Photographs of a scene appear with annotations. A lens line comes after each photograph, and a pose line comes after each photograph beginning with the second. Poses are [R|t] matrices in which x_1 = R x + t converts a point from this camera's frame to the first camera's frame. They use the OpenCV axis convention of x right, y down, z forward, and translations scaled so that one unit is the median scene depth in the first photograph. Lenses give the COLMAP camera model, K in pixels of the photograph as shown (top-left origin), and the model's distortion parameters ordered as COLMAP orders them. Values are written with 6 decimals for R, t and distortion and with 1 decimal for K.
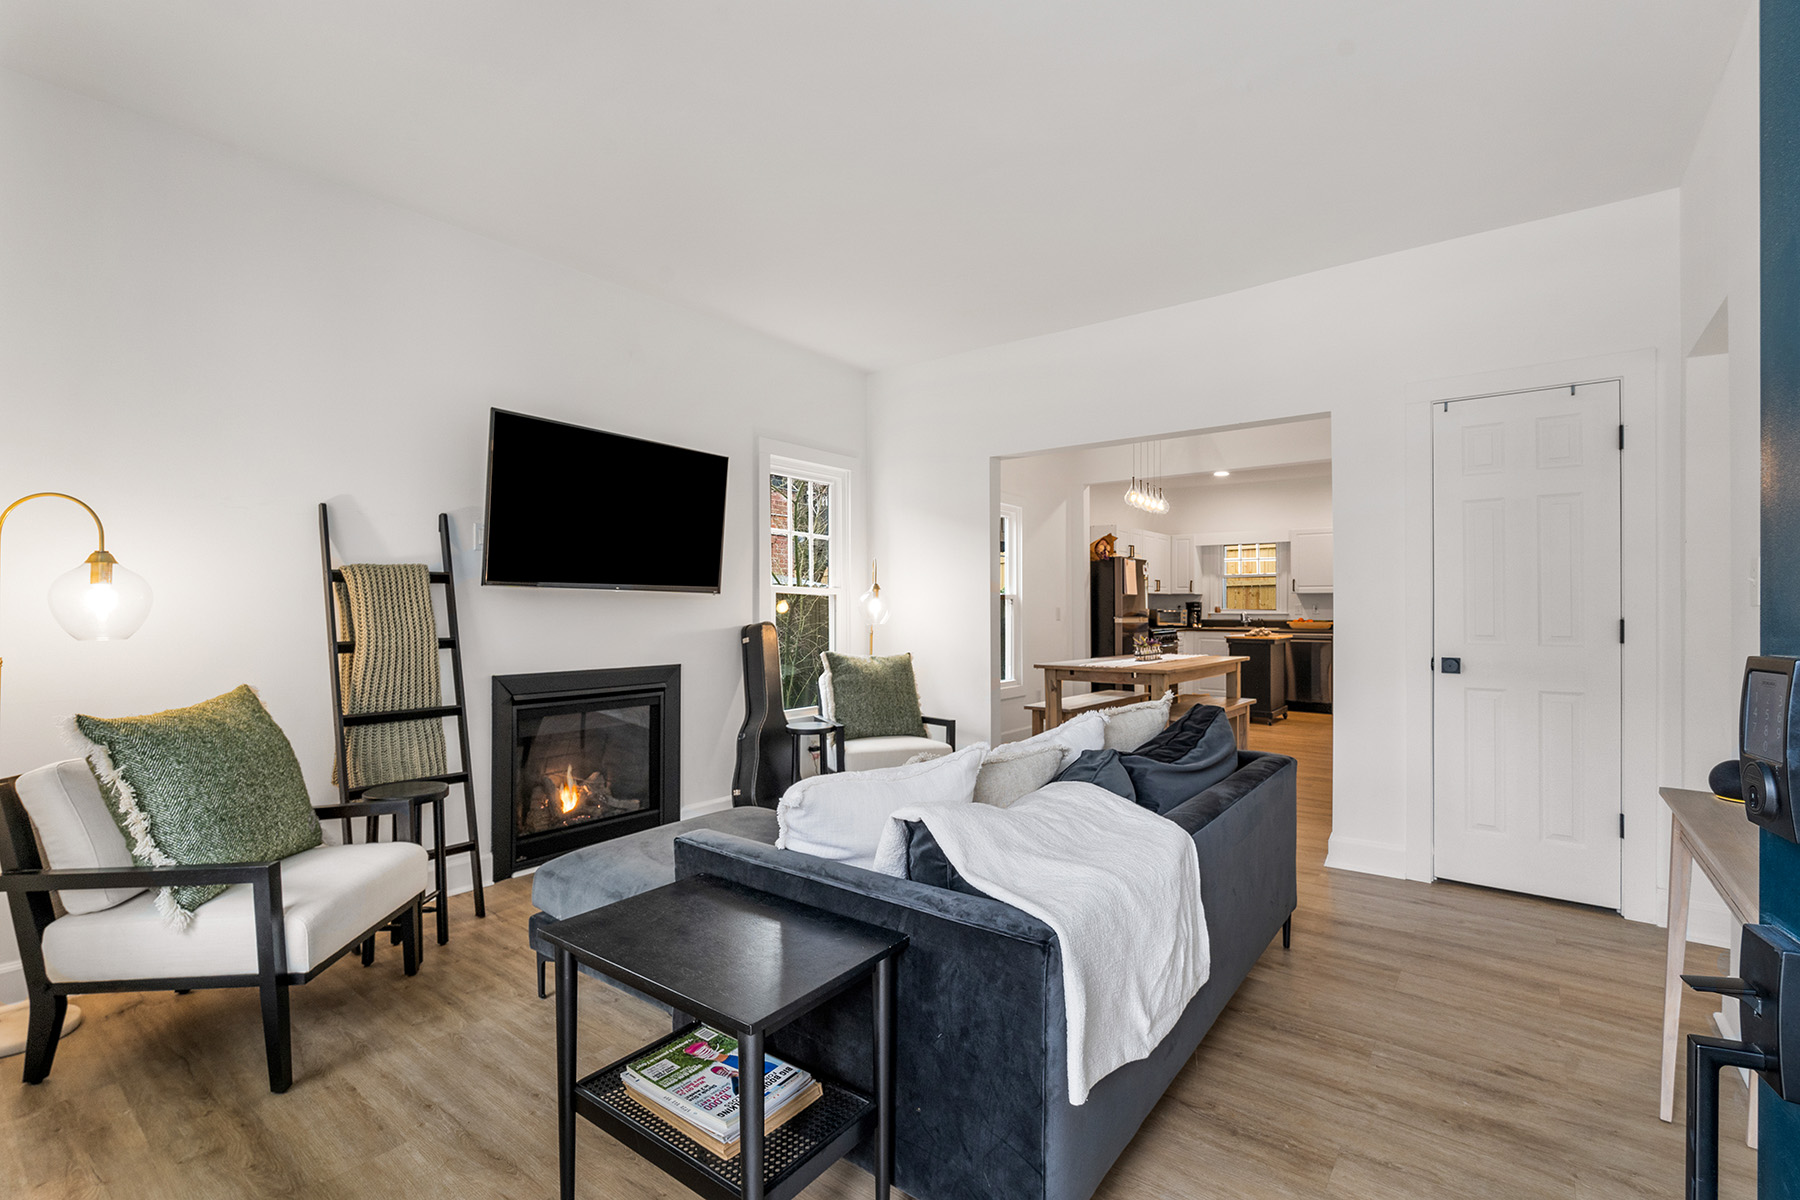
lens RADIAL K [[805.9, 0, 878.2], [0, 805.9, 607.5], [0, 0, 1]] dist [0.000668, 0.000229]
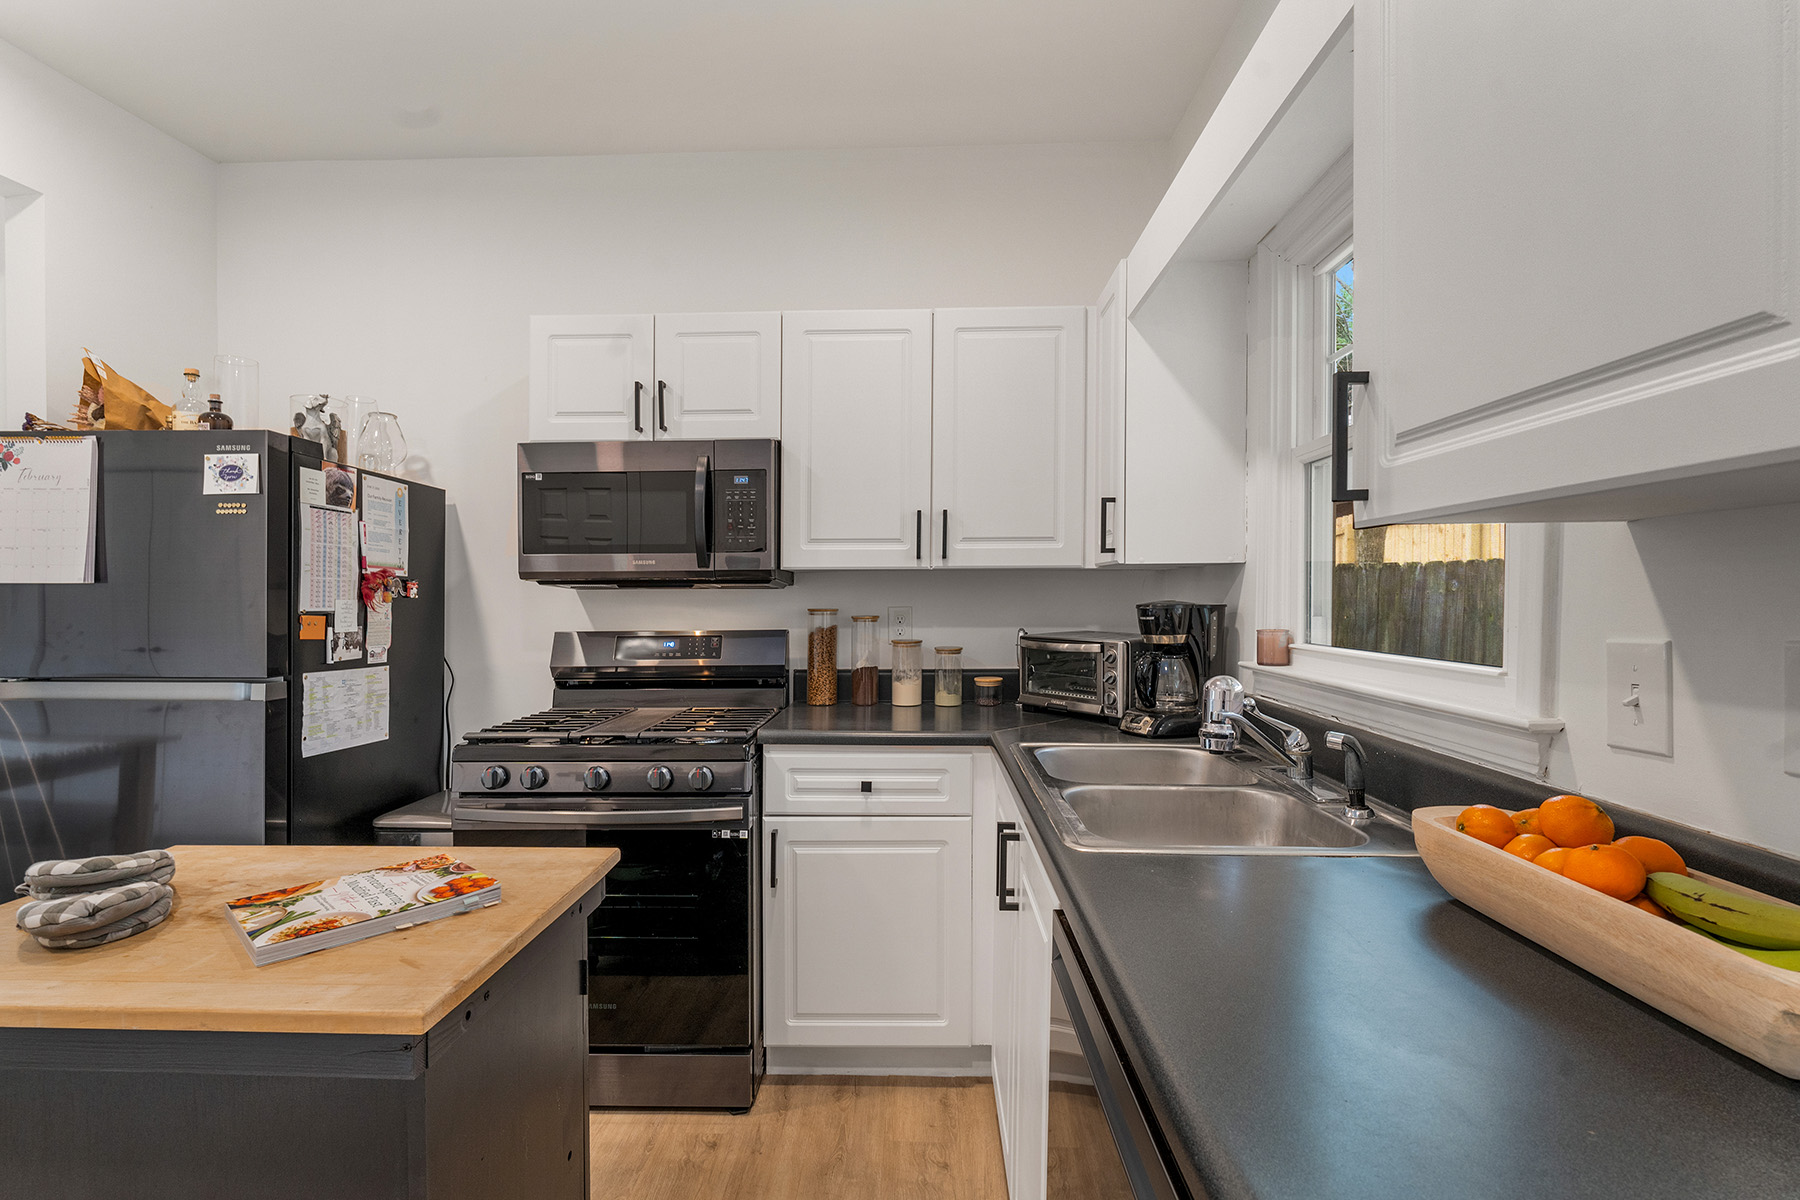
lens RADIAL K [[815.0, 0, 898.3], [0, 815.0, 594.2], [0, 0, 1]] dist [-0.006609, 0.000023]
pose [[0.610787, -0.005817, -0.791774, 0.565130], [0.004874, 0.999982, -0.003586, -0.009564], [0.791780, -0.001668, 0.610804, 0.905086]]
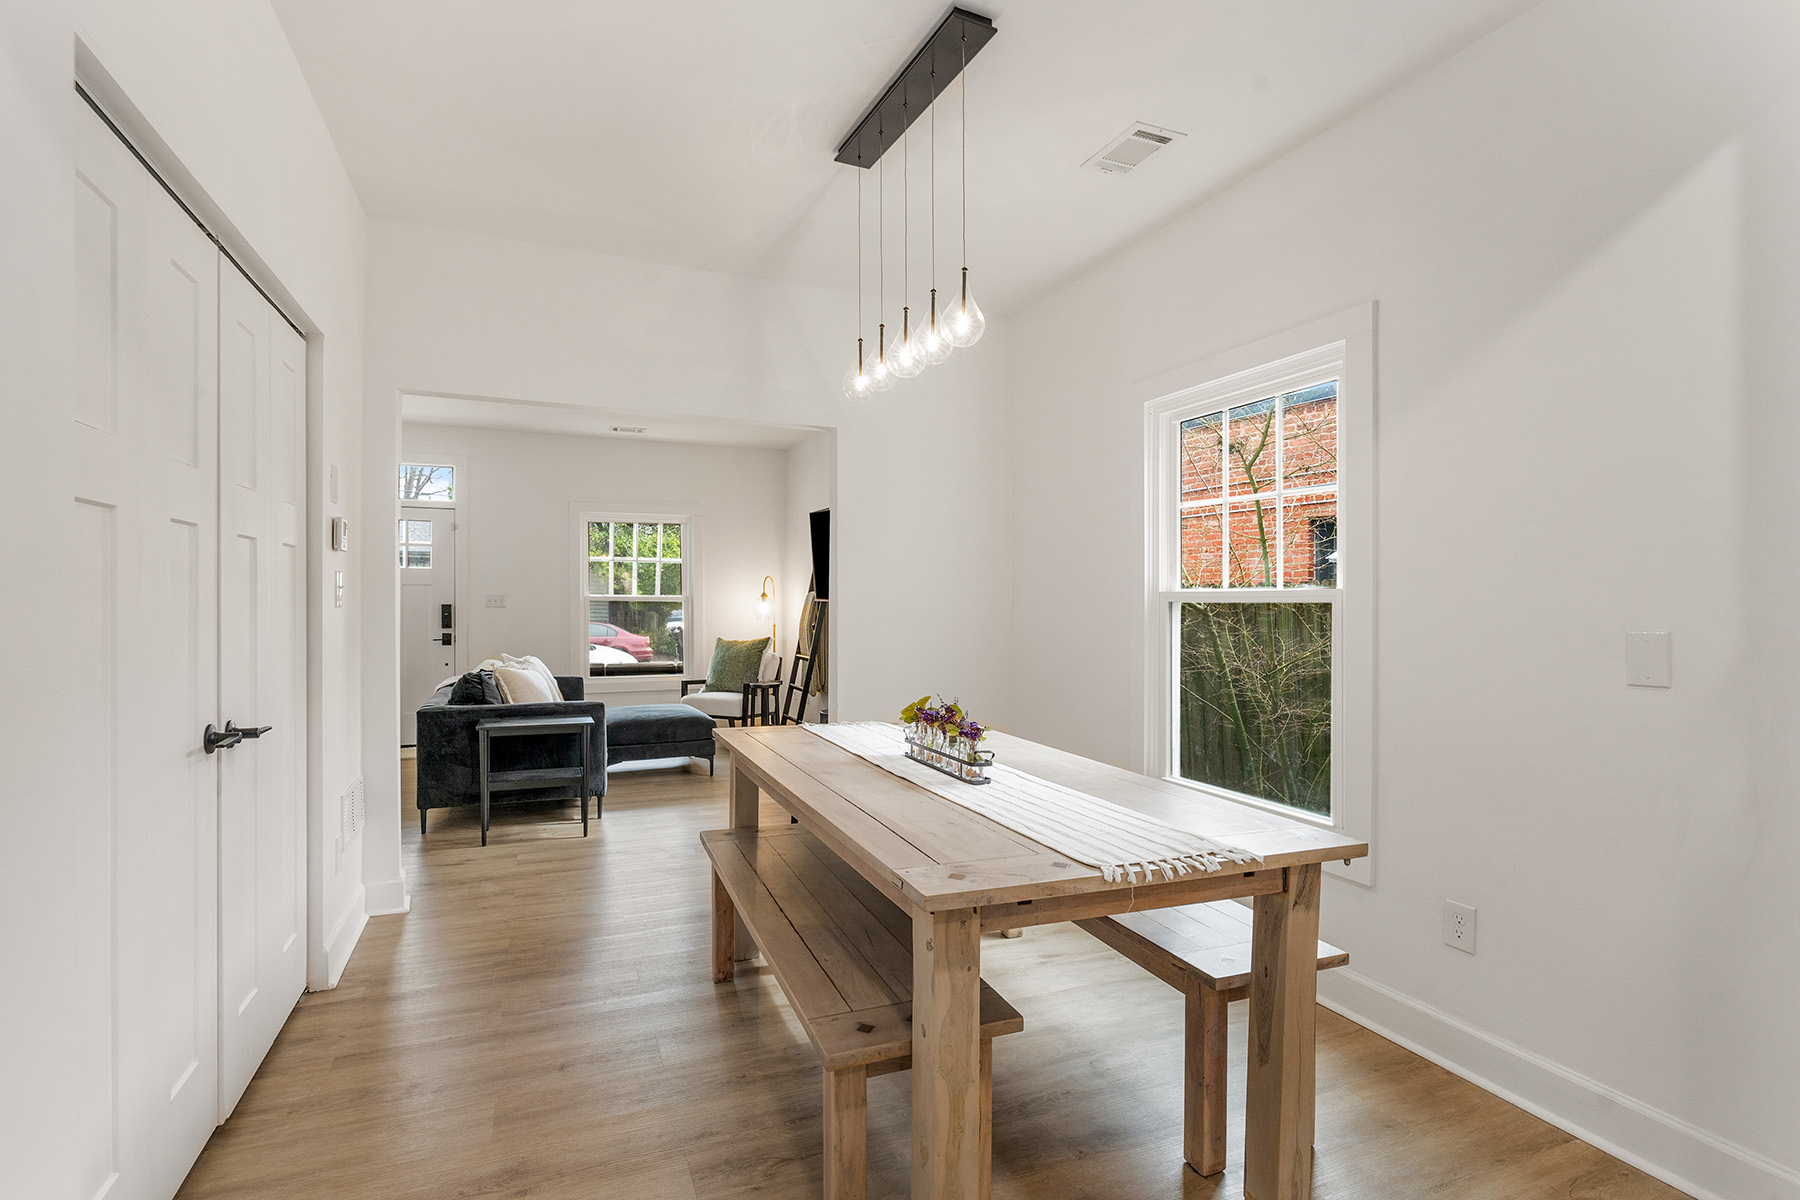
lens RADIAL K [[830.9, 0, 900.0], [0, 830.9, 600.0], [0, 0, 1]] dist [-0.022226, 0.000053]
pose [[-0.456698, -0.008630, -0.889580, 0.447592], [-0.007645, 0.999954, -0.005776, -0.005524], [0.889589, 0.004163, -0.456743, 0.759592]]
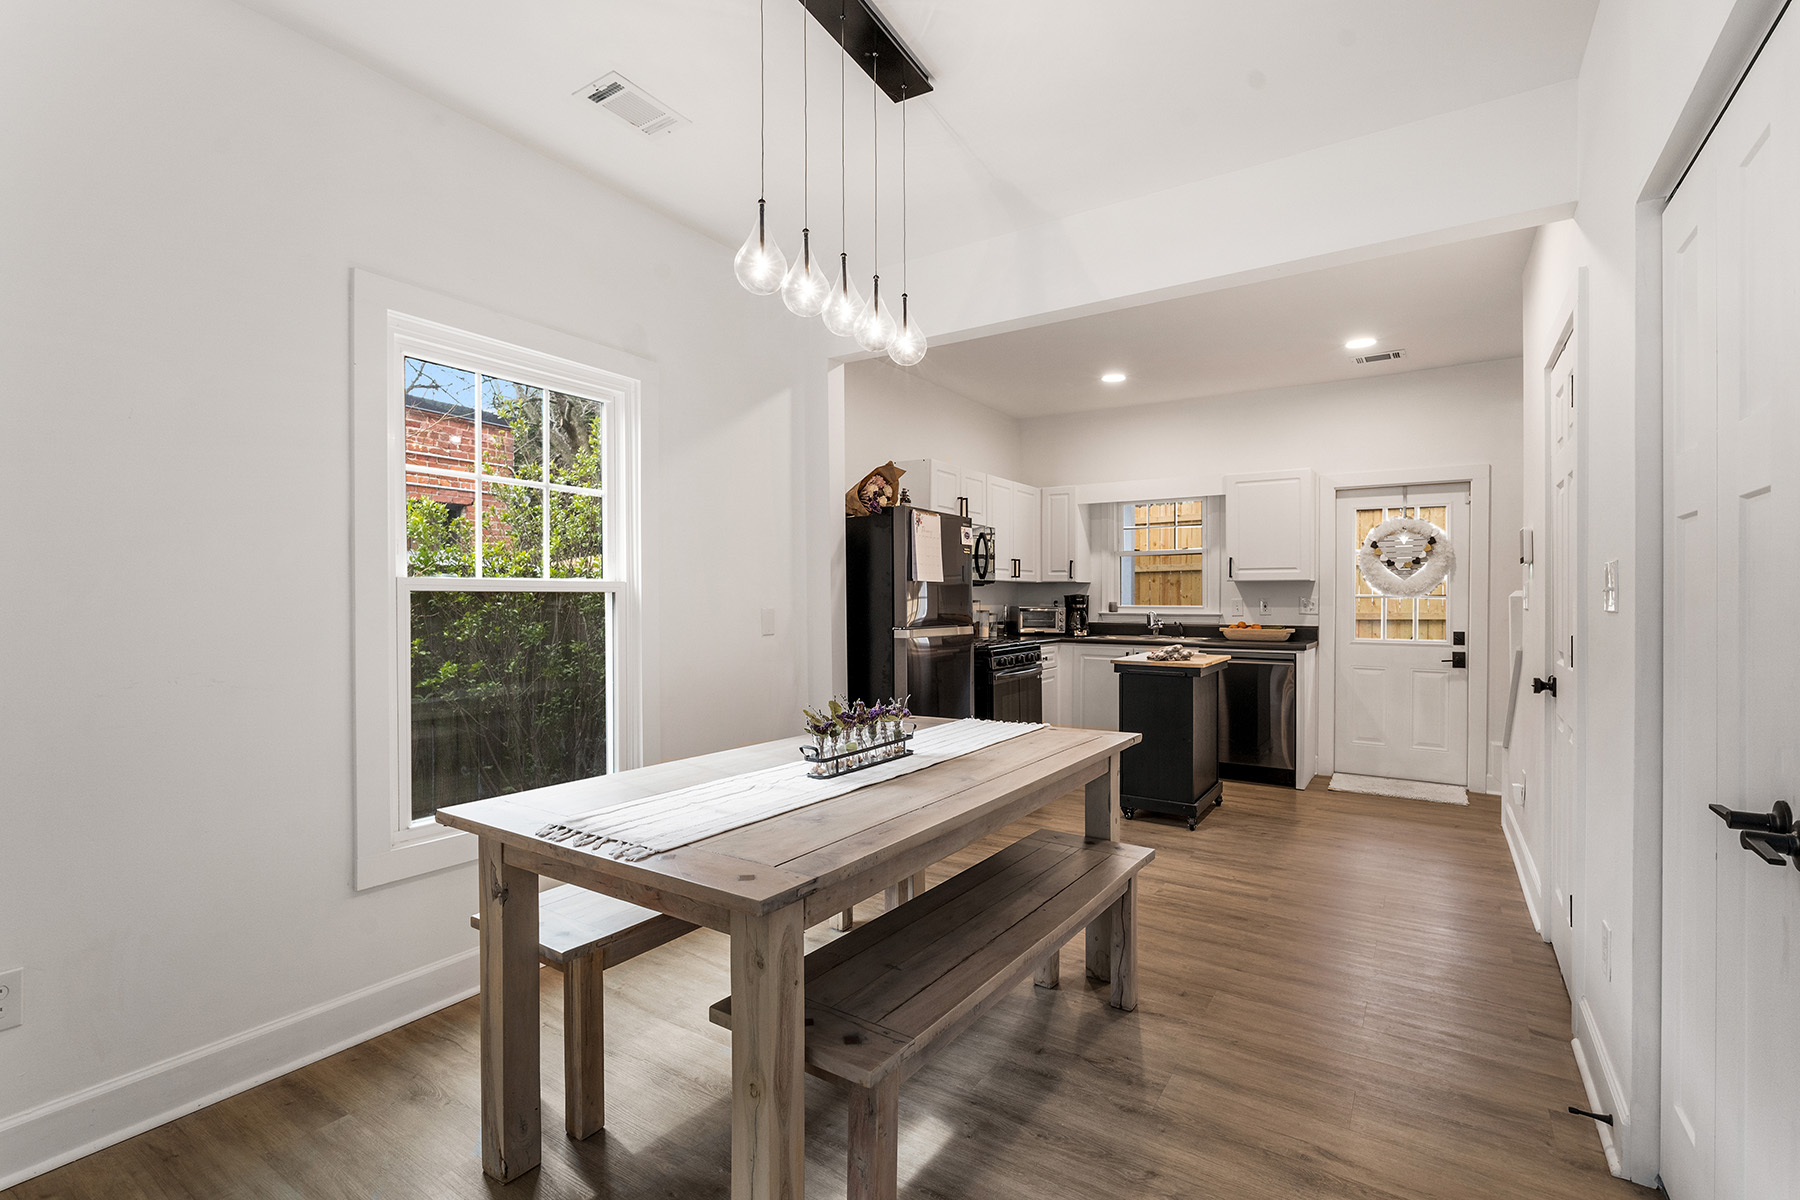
lens RADIAL K [[817.2, 0, 886.3], [0, 817.2, 601.3], [0, 0, 1]] dist [-0.001333, -0.000124]
pose [[0.996113, -0.001723, 0.088070, 0.207936], [0.001309, 0.999988, 0.004750, -0.005530], [-0.088077, -0.004616, 0.996103, 0.419826]]
